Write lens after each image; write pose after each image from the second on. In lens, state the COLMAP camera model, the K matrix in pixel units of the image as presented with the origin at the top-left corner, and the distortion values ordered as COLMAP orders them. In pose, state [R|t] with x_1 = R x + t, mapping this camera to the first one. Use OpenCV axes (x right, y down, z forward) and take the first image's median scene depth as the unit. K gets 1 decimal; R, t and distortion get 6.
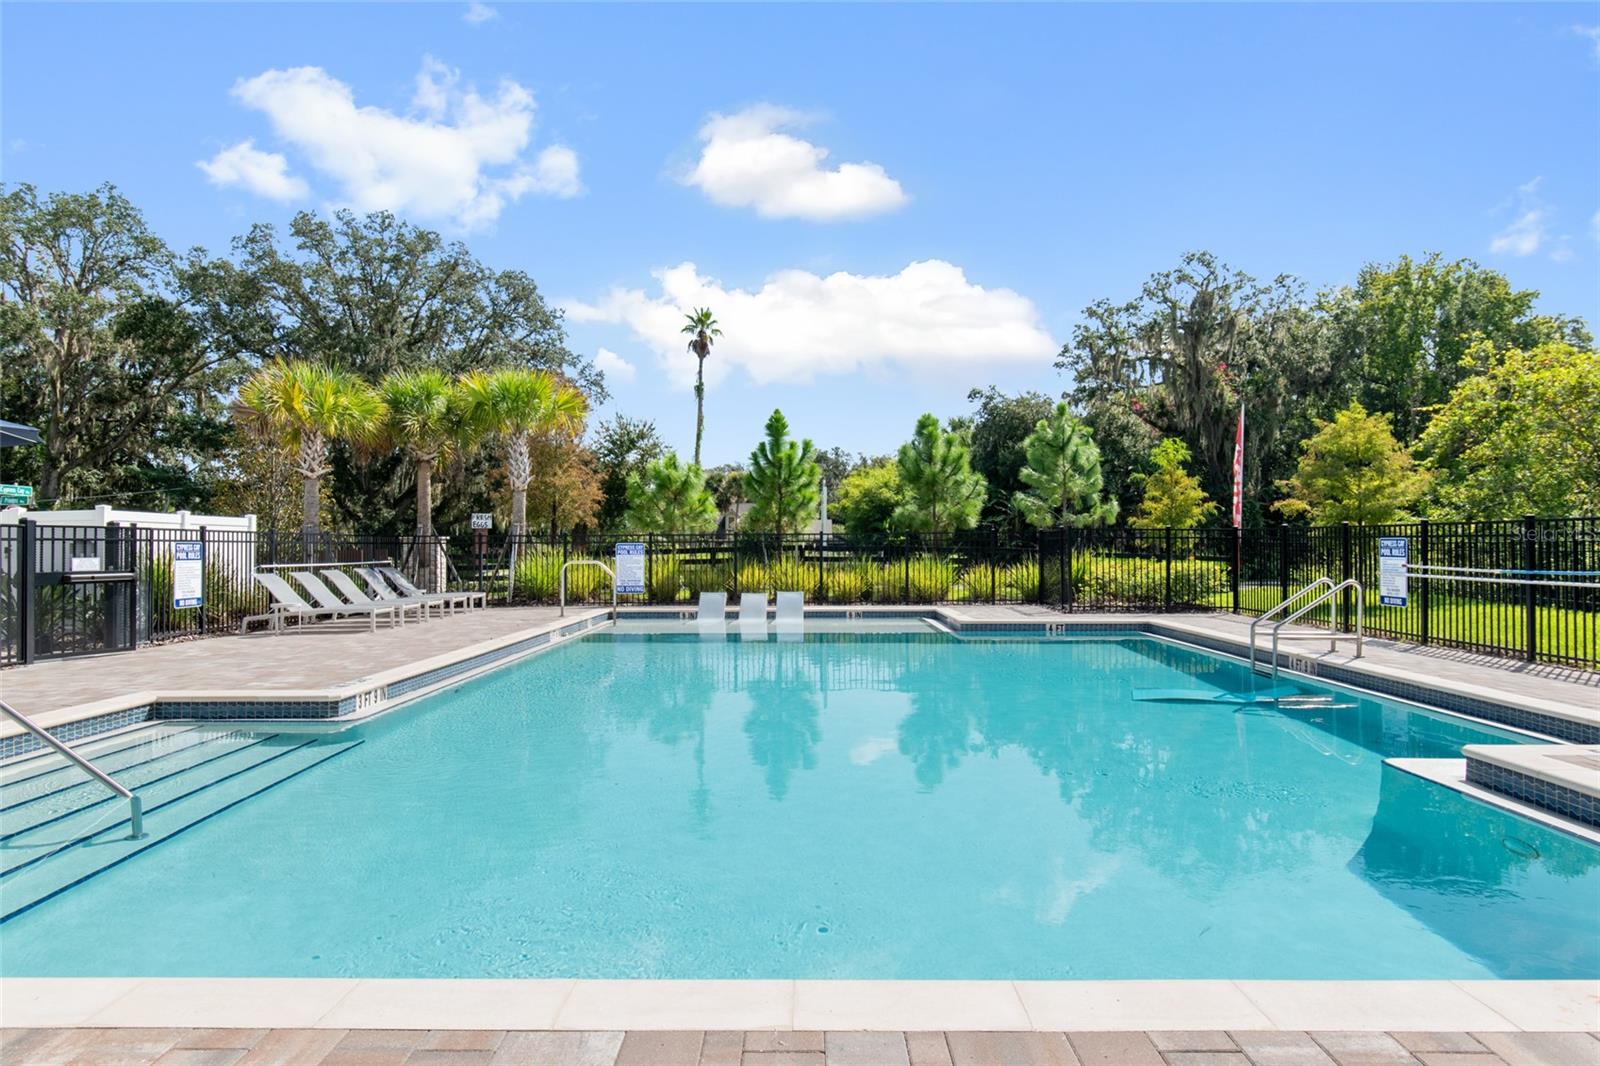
lens RADIAL K [[977.3, 0, 792.3], [0, 977.3, 538.6], [0, 0, 1]] dist [0.000768, 0.000620]
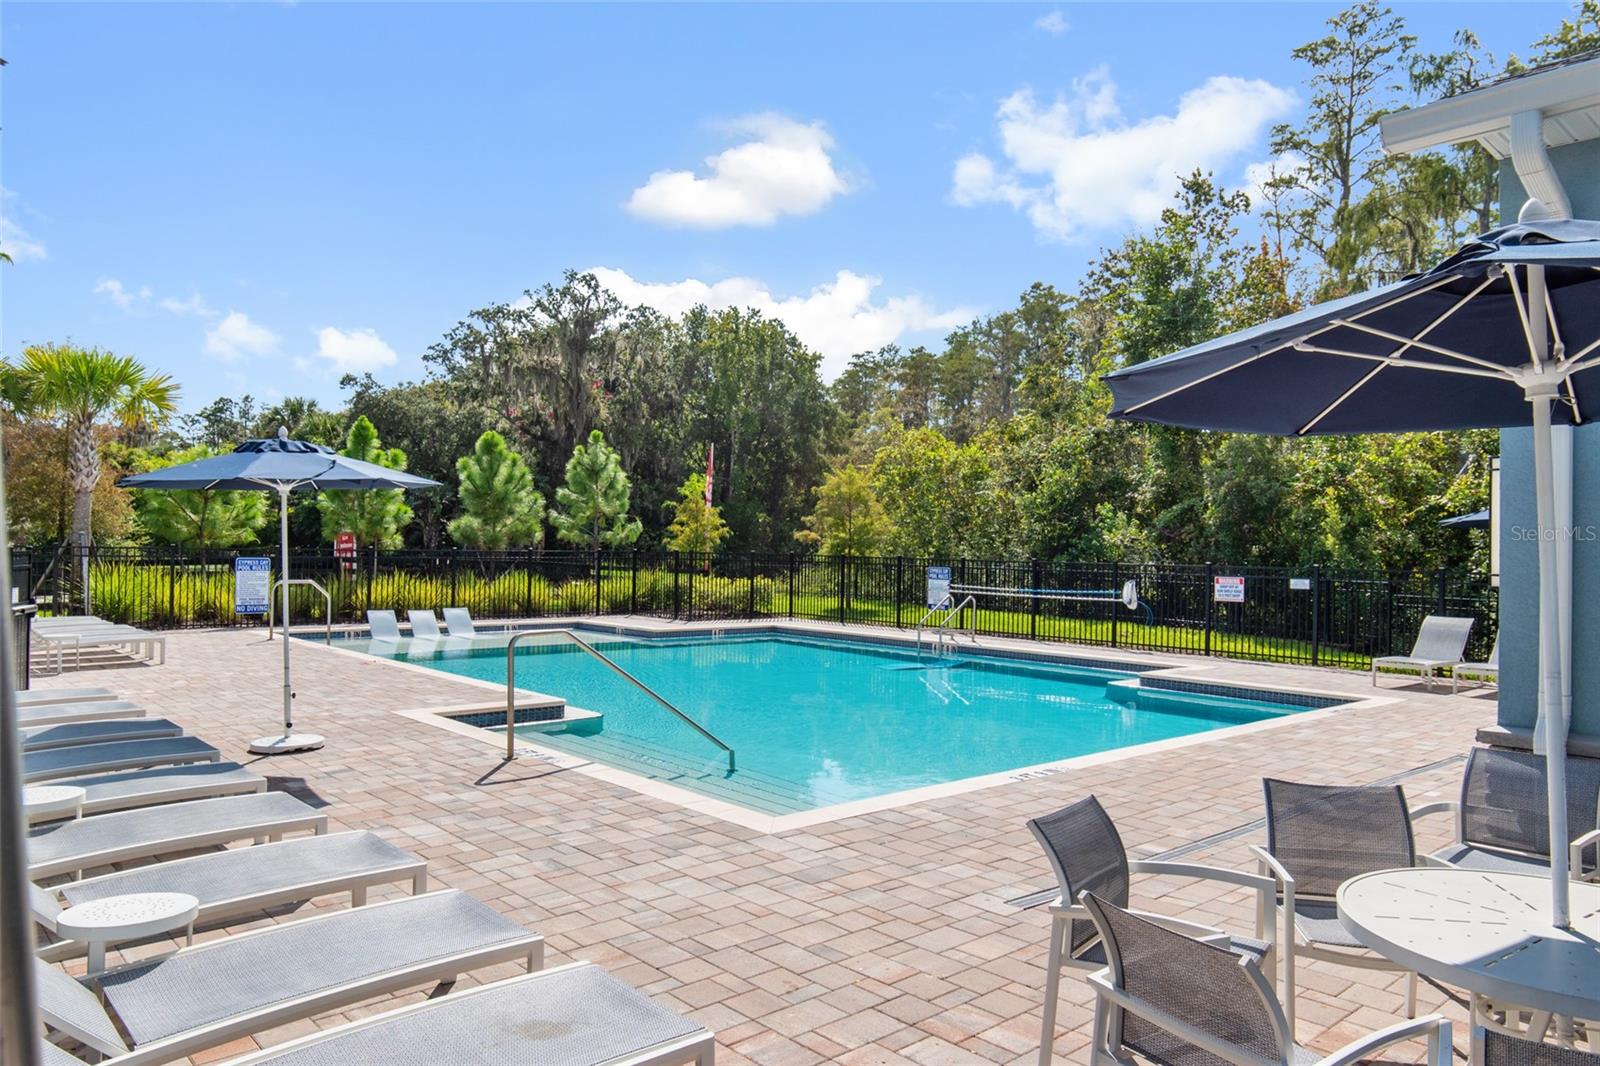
lens RADIAL K [[1140.5, 0, 807.0], [0, 1140.5, 534.9], [0, 0, 1]] dist [0.001642, 0.000621]
pose [[0.733319, 0.023308, 0.679485, -0.438952], [-0.024966, 0.999661, -0.007347, -0.018755], [-0.679426, -0.011576, 0.733652, -0.116429]]
